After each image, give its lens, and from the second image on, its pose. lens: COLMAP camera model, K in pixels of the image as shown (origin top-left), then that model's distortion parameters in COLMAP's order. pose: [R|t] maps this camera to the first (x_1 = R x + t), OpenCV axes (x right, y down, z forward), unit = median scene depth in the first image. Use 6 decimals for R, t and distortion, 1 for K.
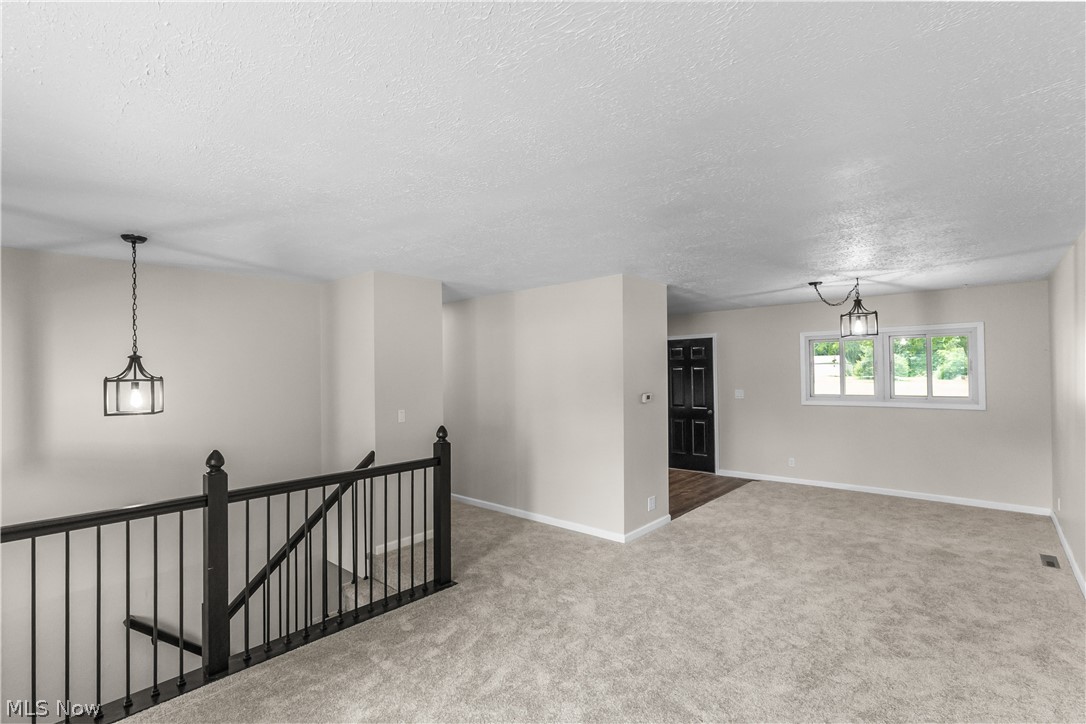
lens RADIAL K [[506.7, 0, 545.7], [0, 506.7, 369.3], [0, 0, 1]] dist [0.001777, 0.000911]
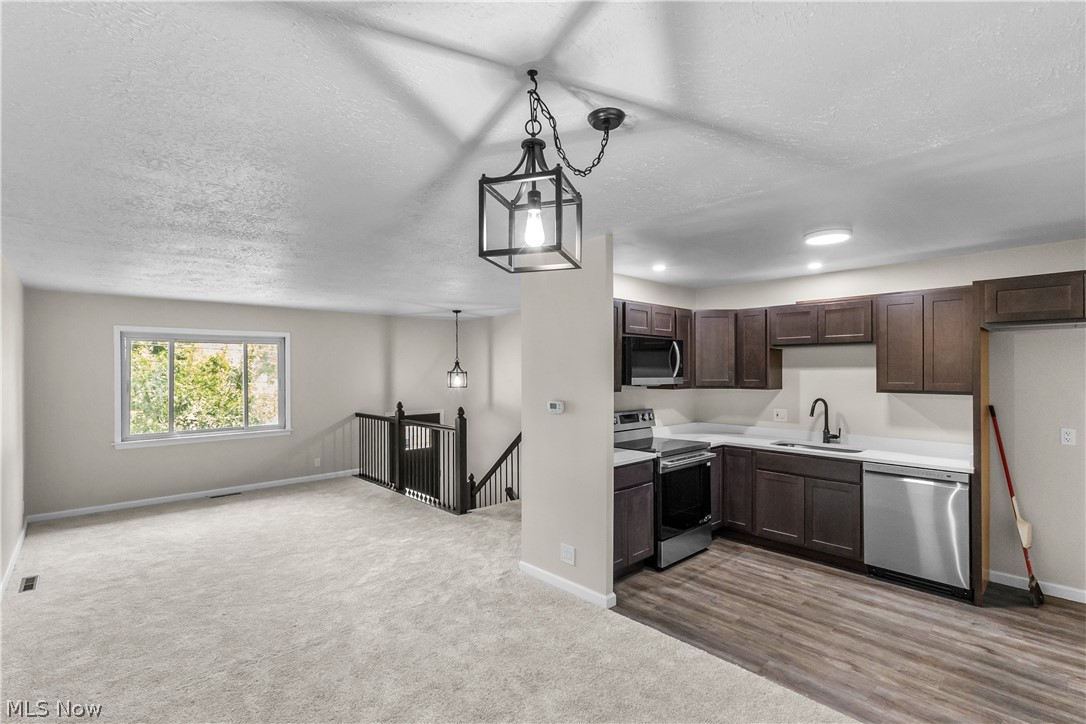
lens RADIAL K [[506.7, 0, 545.7], [0, 506.7, 369.3], [0, 0, 1]] dist [0.001777, 0.000911]
pose [[-0.101843, 0.009734, -0.994753, 1.439737], [0.011023, 0.999902, 0.008656, -0.009347], [0.994739, -0.010084, -0.101940, 1.614802]]
